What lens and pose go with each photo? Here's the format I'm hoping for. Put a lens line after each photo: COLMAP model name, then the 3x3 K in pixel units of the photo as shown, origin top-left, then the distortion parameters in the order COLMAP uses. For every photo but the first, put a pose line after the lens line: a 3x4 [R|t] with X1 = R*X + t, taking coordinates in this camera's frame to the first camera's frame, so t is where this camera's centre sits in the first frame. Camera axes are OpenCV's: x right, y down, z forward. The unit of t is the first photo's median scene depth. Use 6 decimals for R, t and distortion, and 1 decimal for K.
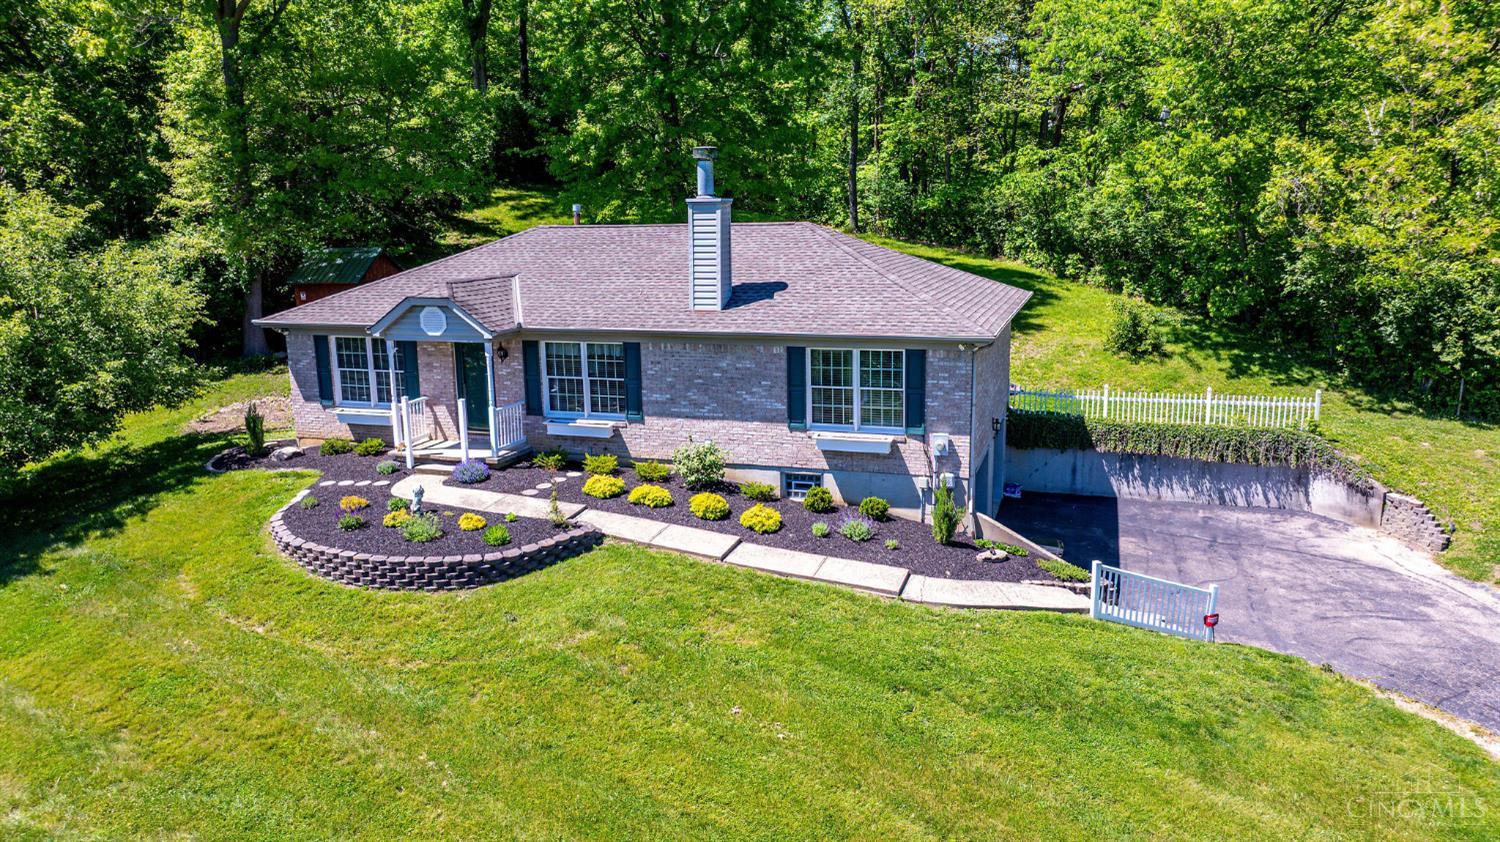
lens RADIAL K [[1063.9, 0, 750.0], [0, 1063.9, 421.0], [0, 0, 1]] dist [-0.039124, 0.048561]
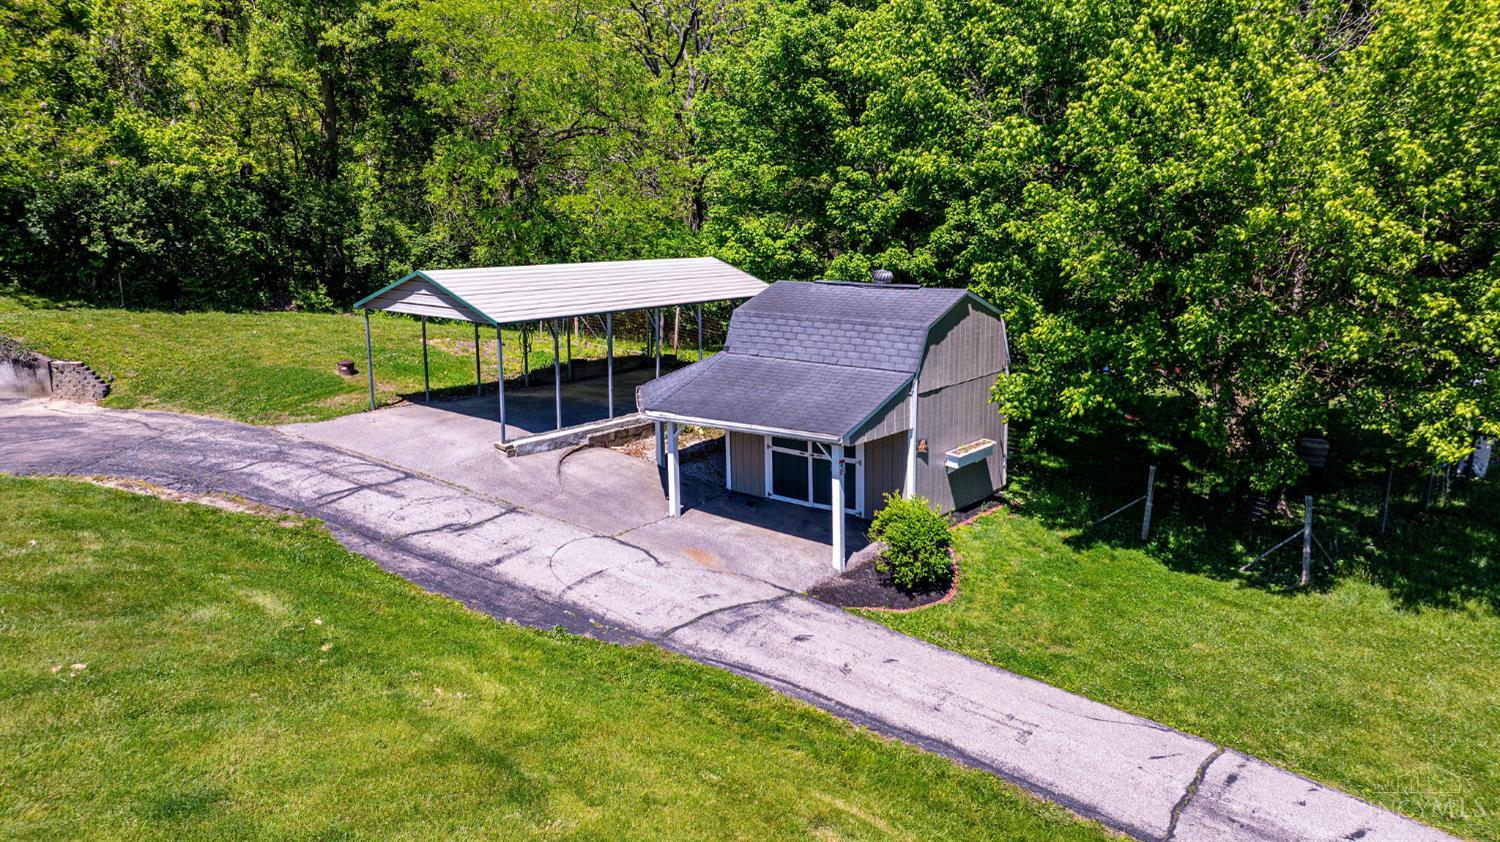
lens RADIAL K [[1063.9, 0, 750.0], [0, 1063.9, 421.0], [0, 0, 1]] dist [-0.039124, 0.048561]
pose [[0.509068, -0.157997, 0.846101, 0.046781], [0.185119, 0.980101, 0.071641, 0.208083], [-0.840584, 0.120159, 0.528186, -0.193768]]
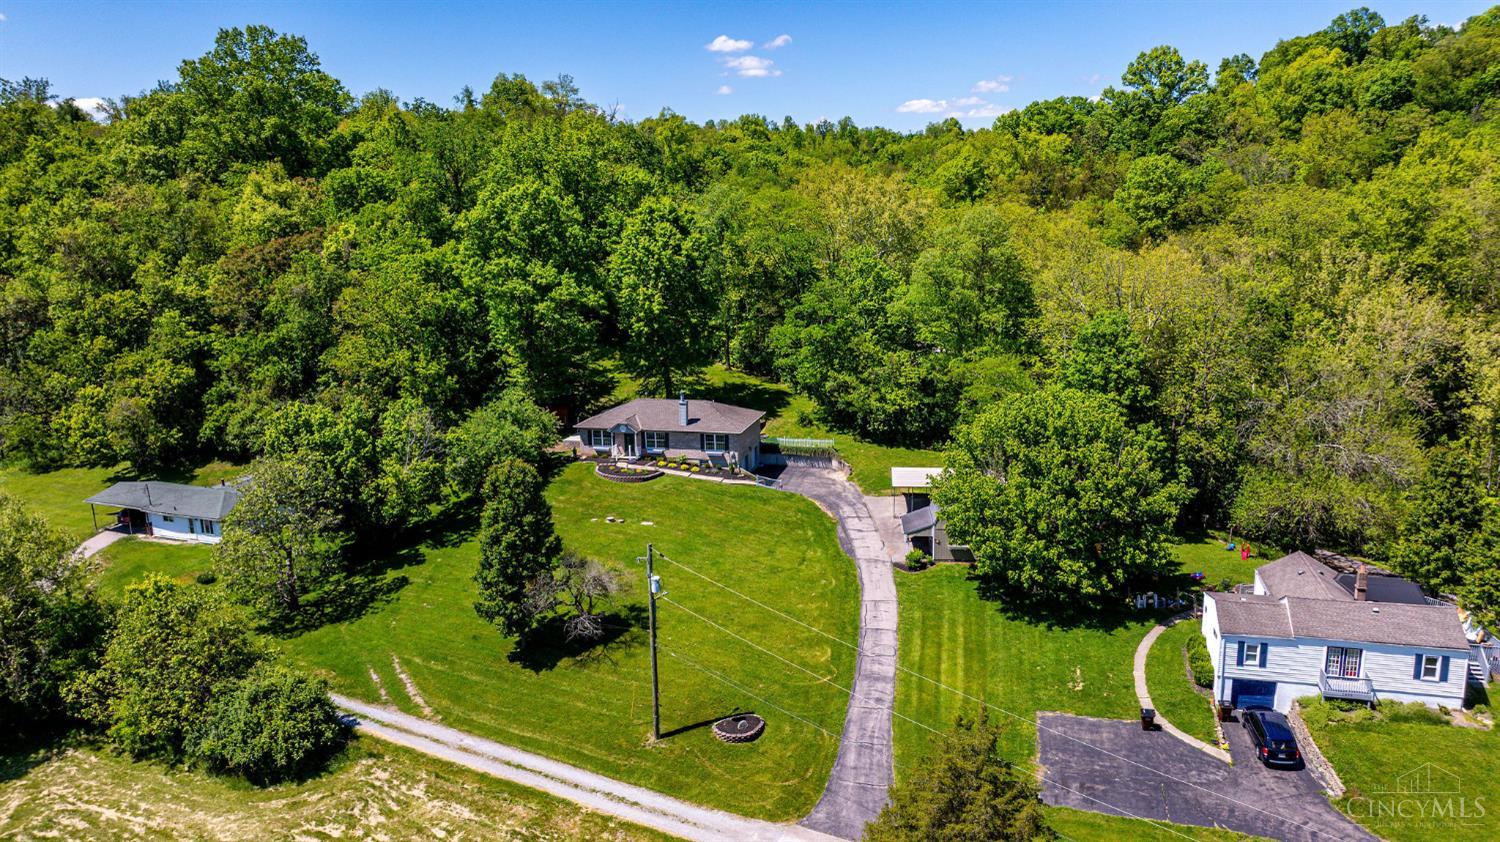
lens RADIAL K [[1063.9, 0, 750.0], [0, 1063.9, 421.0], [0, 0, 1]] dist [-0.039124, 0.048561]
pose [[0.997592, -0.014881, 0.067737, -0.063534], [0.014332, 0.999861, 0.008575, -0.159983], [-0.067855, -0.007583, 0.997666, -3.652617]]
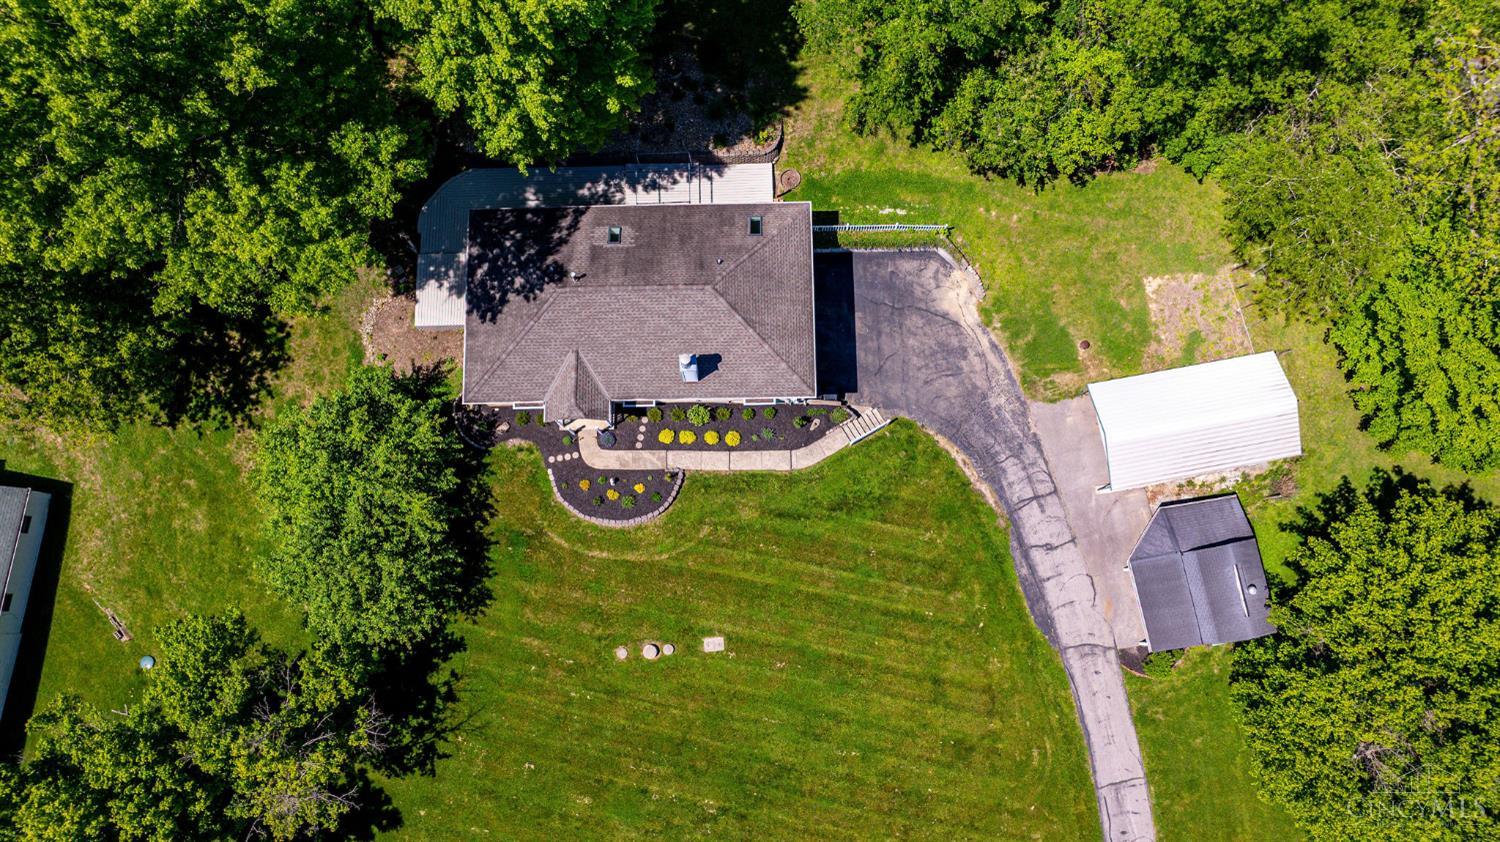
lens RADIAL K [[1063.9, 0, 750.0], [0, 1063.9, 421.0], [0, 0, 1]] dist [-0.039124, 0.048561]
pose [[0.945422, -0.317803, 0.071958, -0.115731], [0.057830, 0.380975, 0.922775, -2.175842], [-0.320675, -0.868250, 0.378561, 0.007732]]
